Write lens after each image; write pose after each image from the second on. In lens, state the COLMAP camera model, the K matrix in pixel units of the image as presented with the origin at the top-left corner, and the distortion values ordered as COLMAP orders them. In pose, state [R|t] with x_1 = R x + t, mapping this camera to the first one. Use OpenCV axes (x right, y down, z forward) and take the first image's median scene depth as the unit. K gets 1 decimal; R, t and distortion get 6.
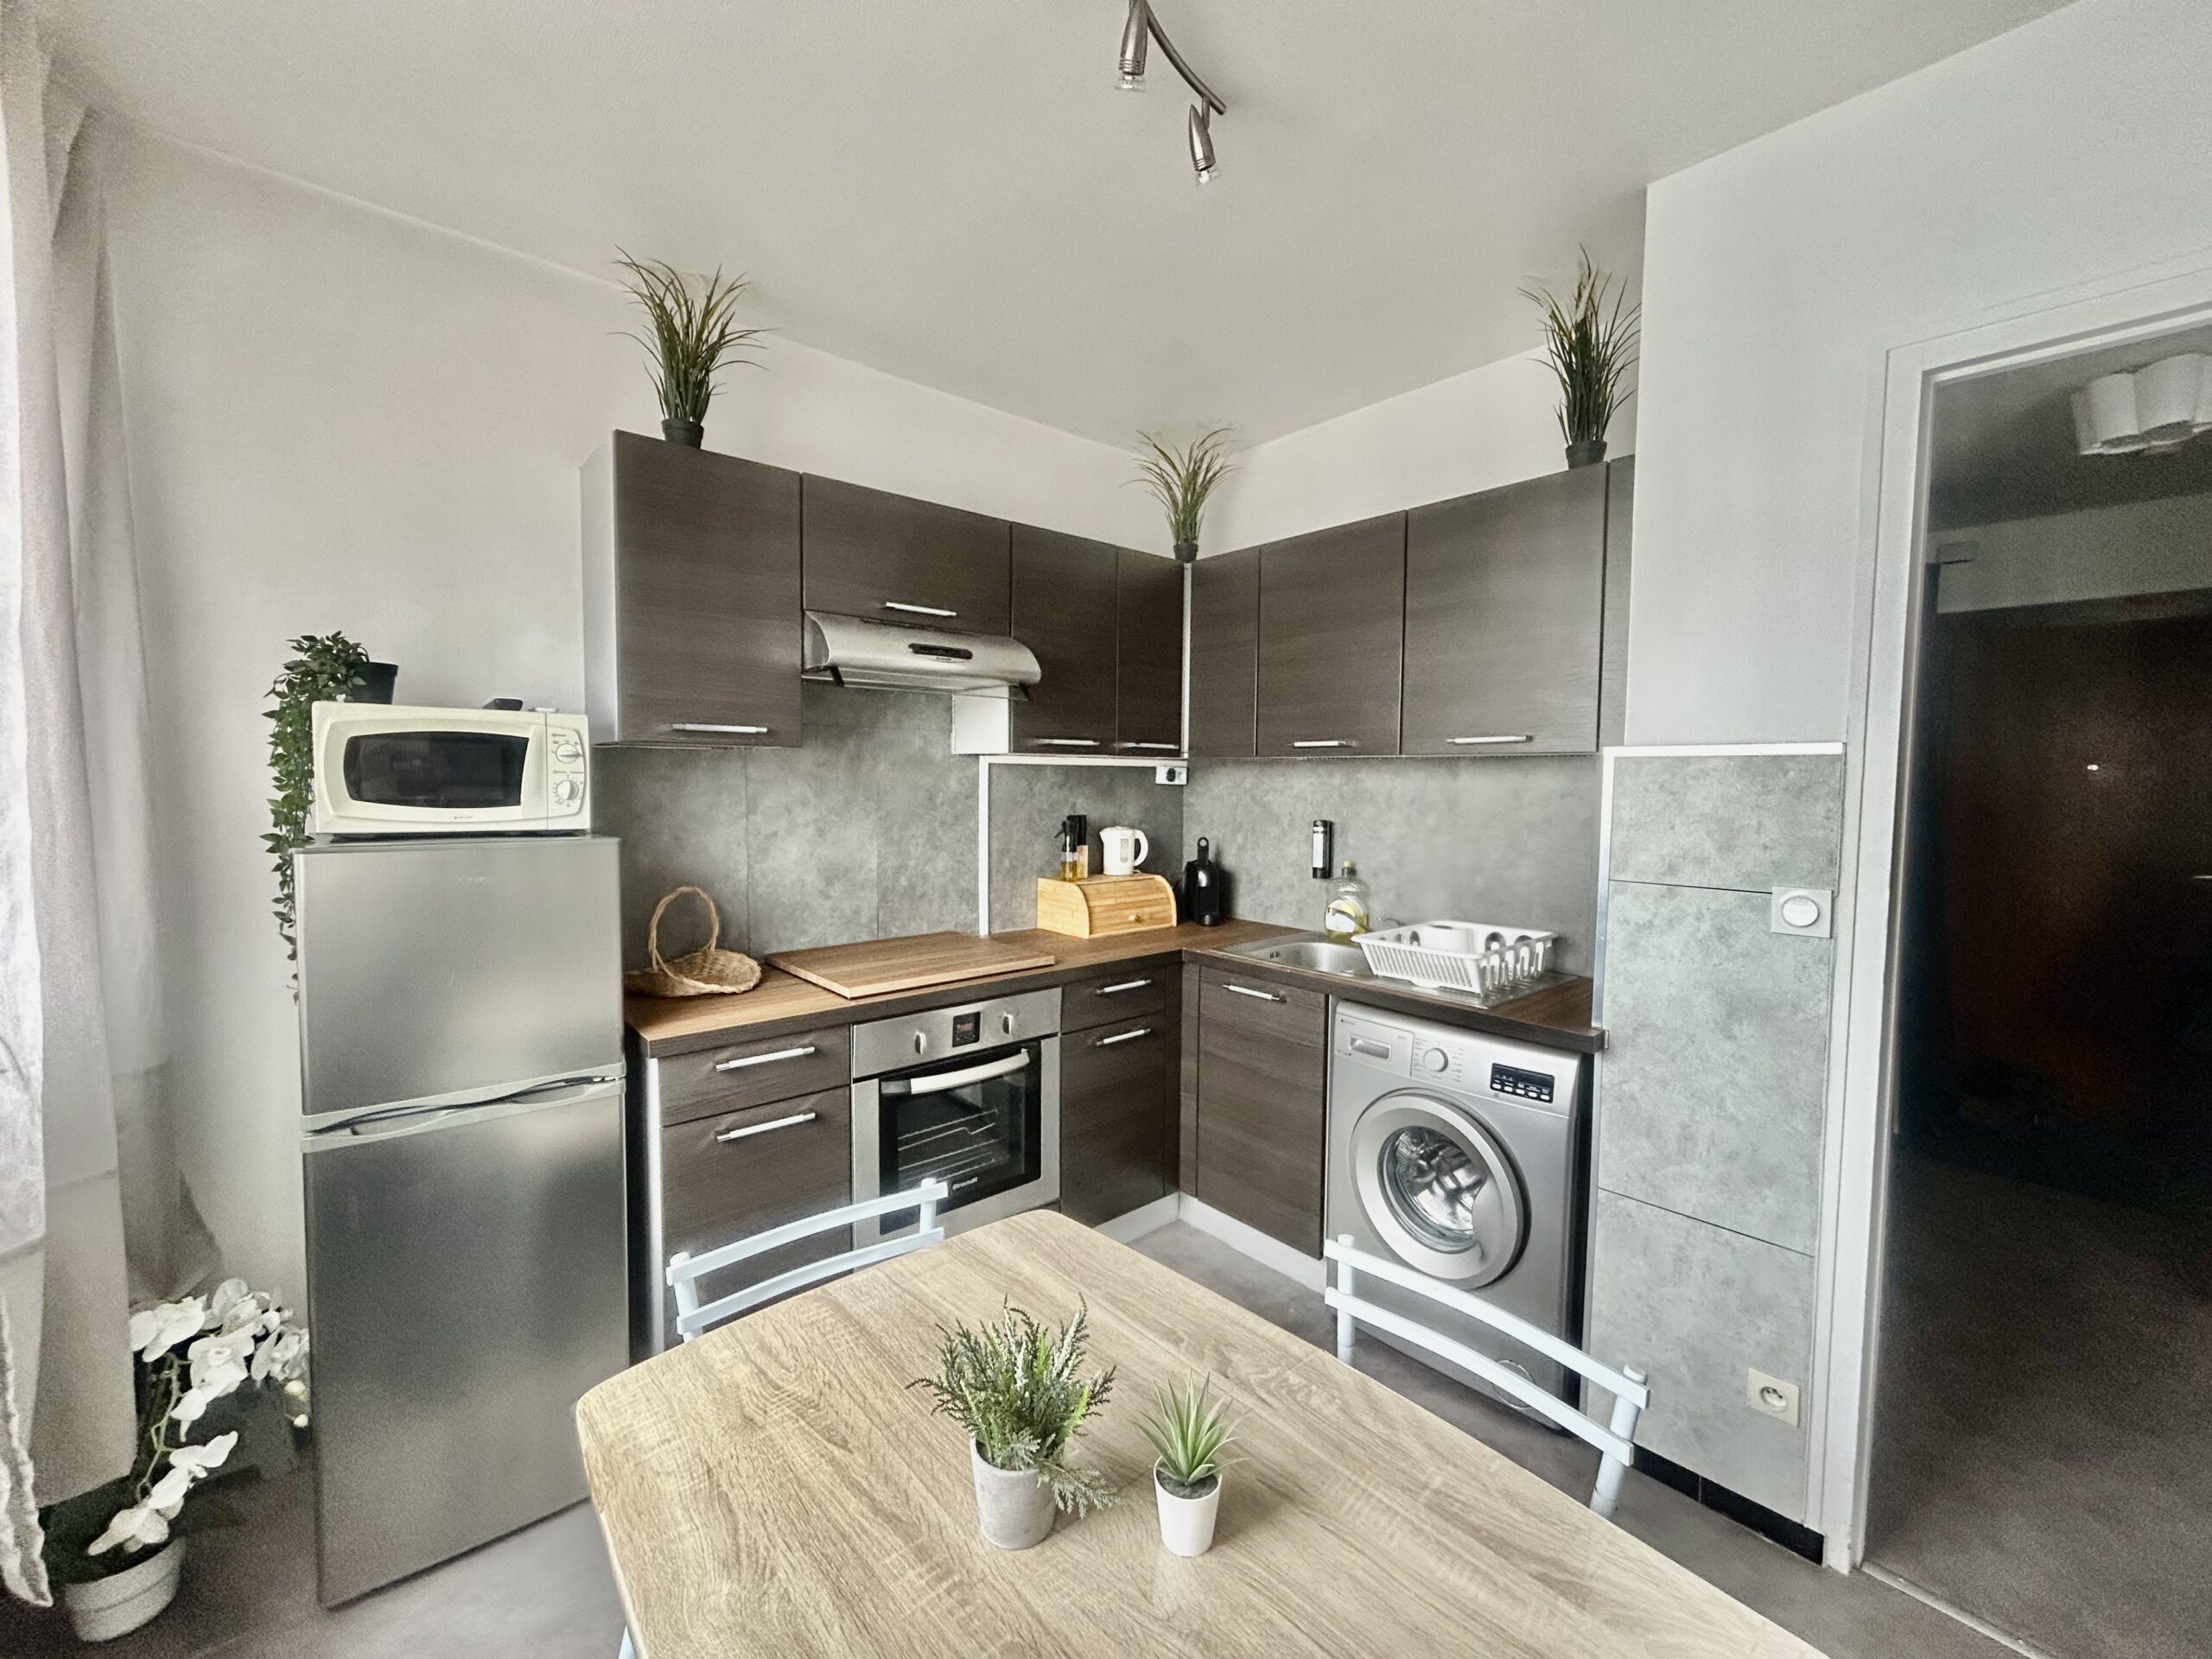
lens RADIAL K [[891.8, 0, 1103.9], [0, 891.8, 836.3], [0, 0, 1]] dist [-0.013239, -0.000215]
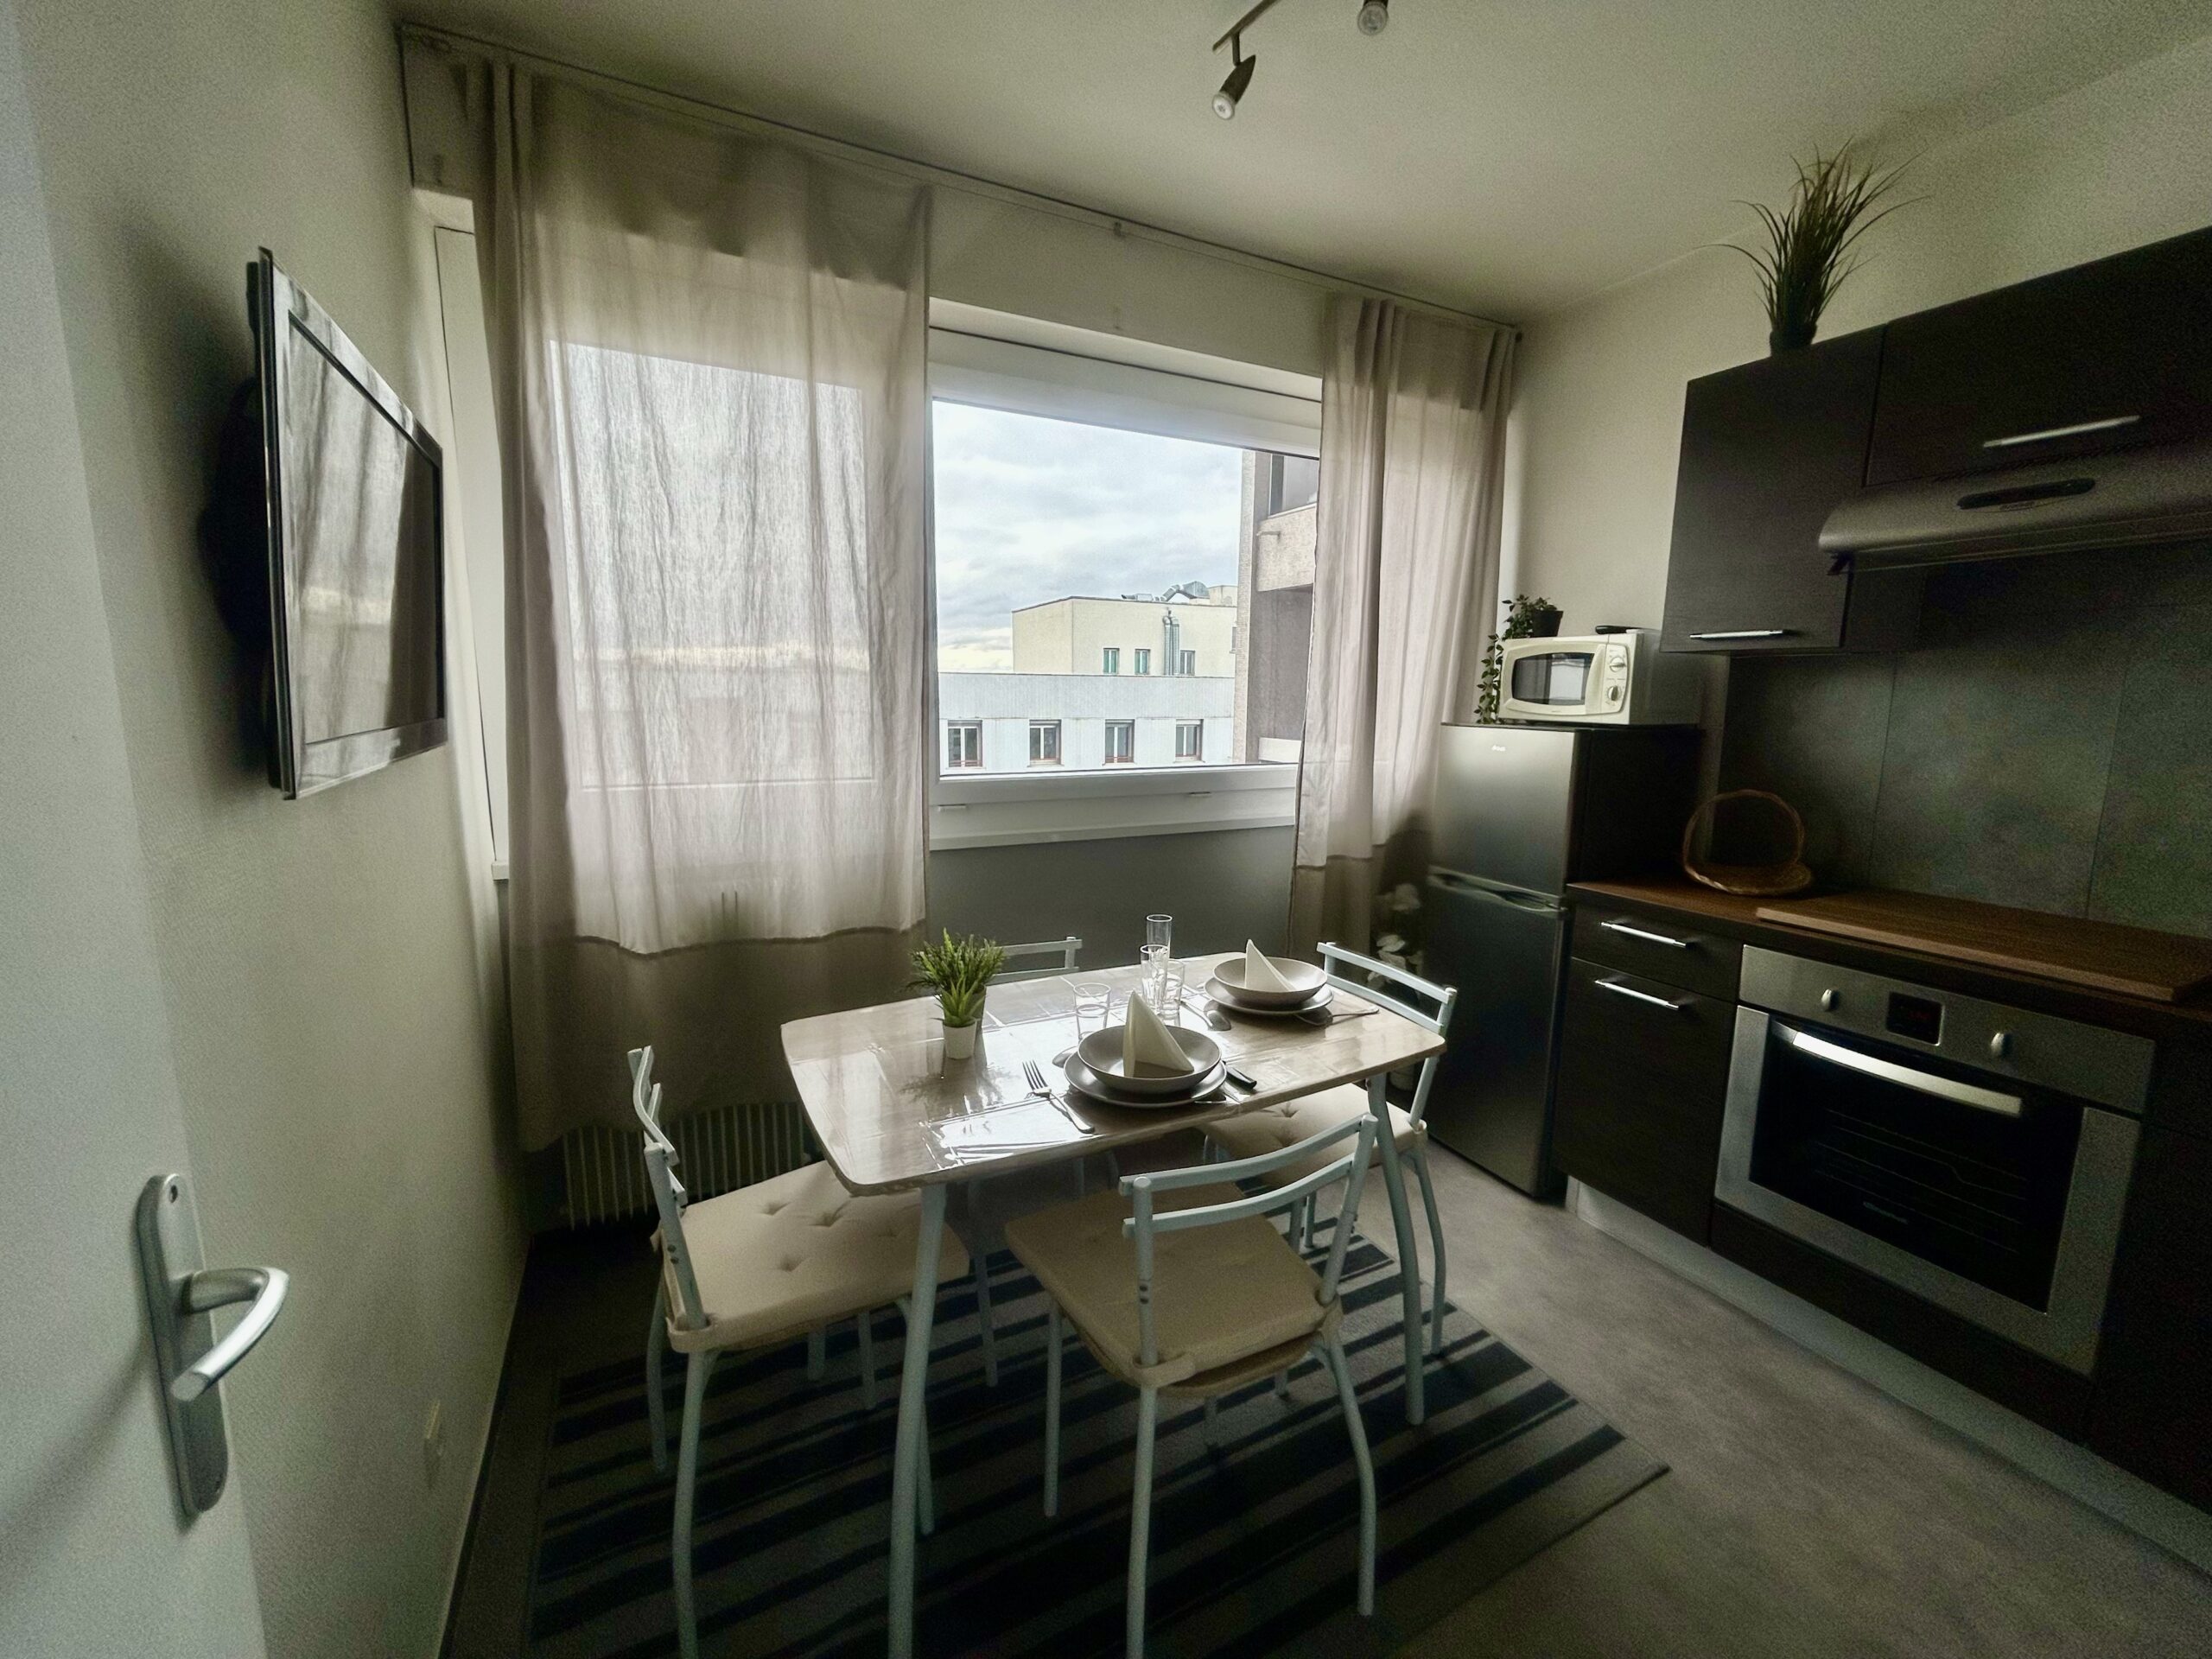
lens RADIAL K [[891.8, 0, 1102.0], [0, 891.8, 822.0], [0, 0, 1]] dist [-0.013239, -0.000215]
pose [[-0.266800, 0.125929, -0.955489, 0.704821], [-0.075576, 0.985640, 0.151006, -0.004285], [0.960784, 0.112500, -0.253452, 0.512299]]
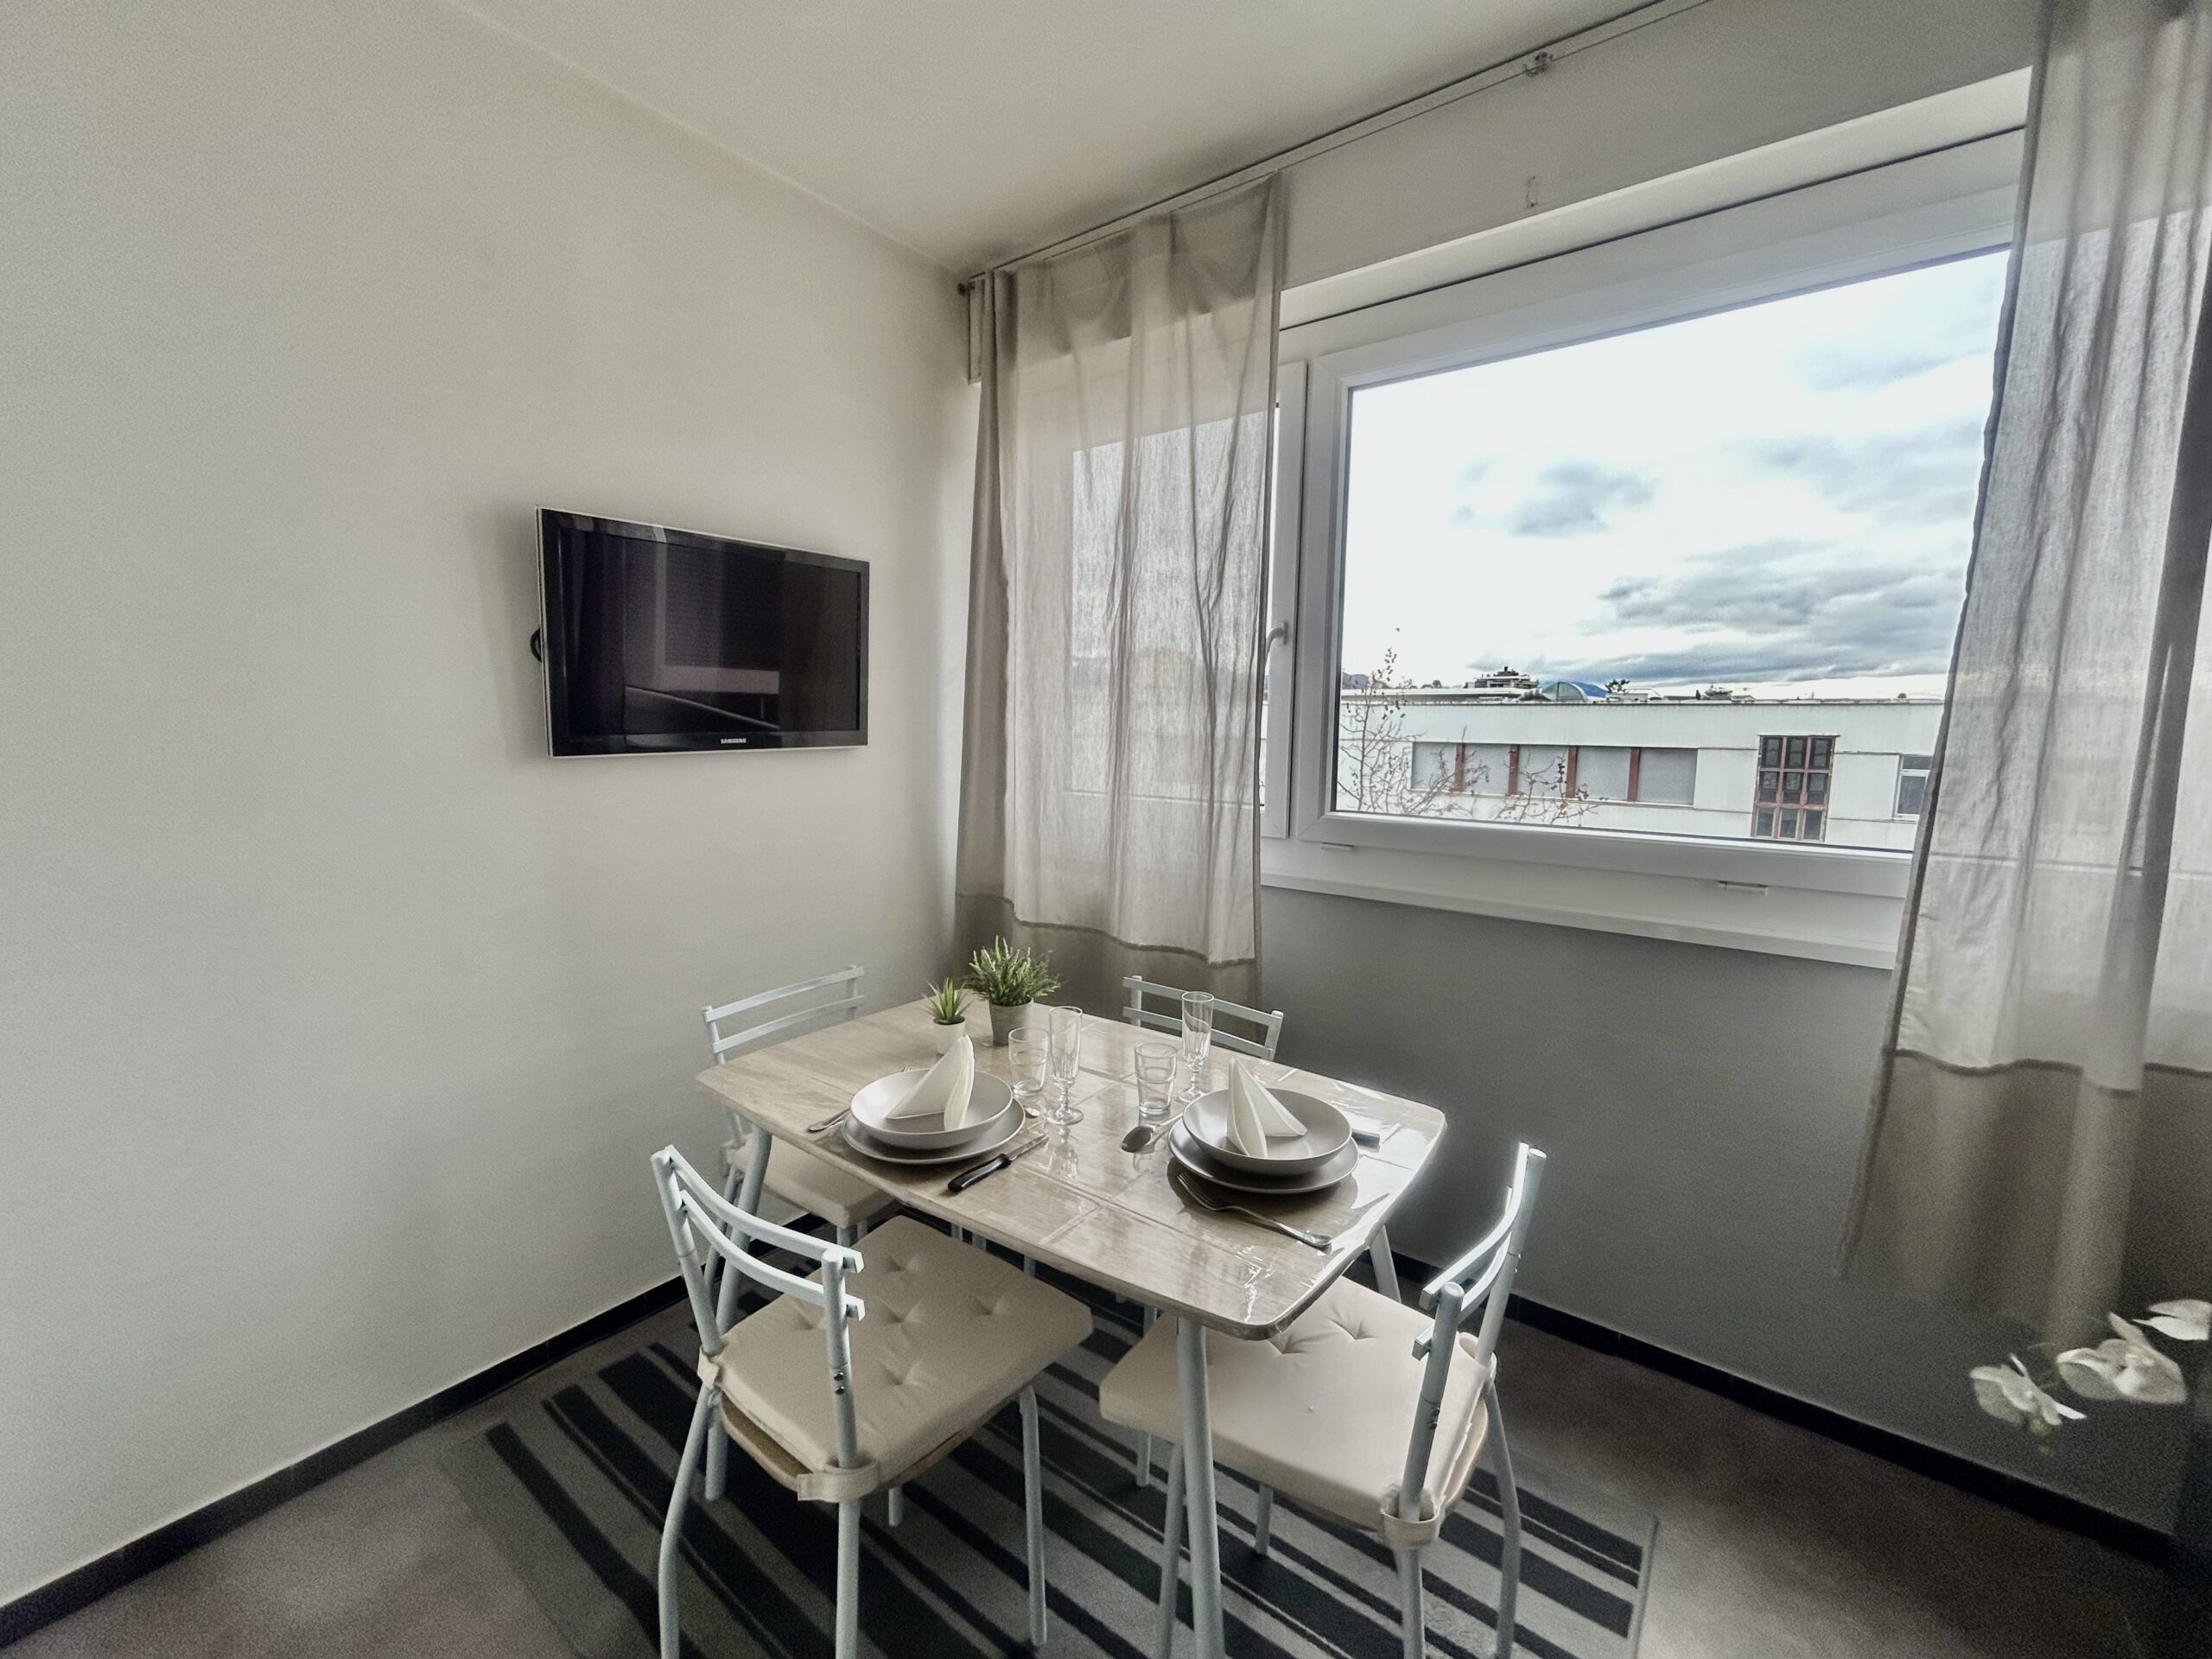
lens RADIAL K [[891.8, 0, 1111.7], [0, 891.8, 834.3], [0, 0, 1]] dist [-0.013239, -0.000215]
pose [[-0.981345, -0.000127, -0.192257, 0.145722], [-0.035875, 0.982556, 0.182473, -0.023365], [0.188880, 0.185966, -0.964231, 0.925765]]
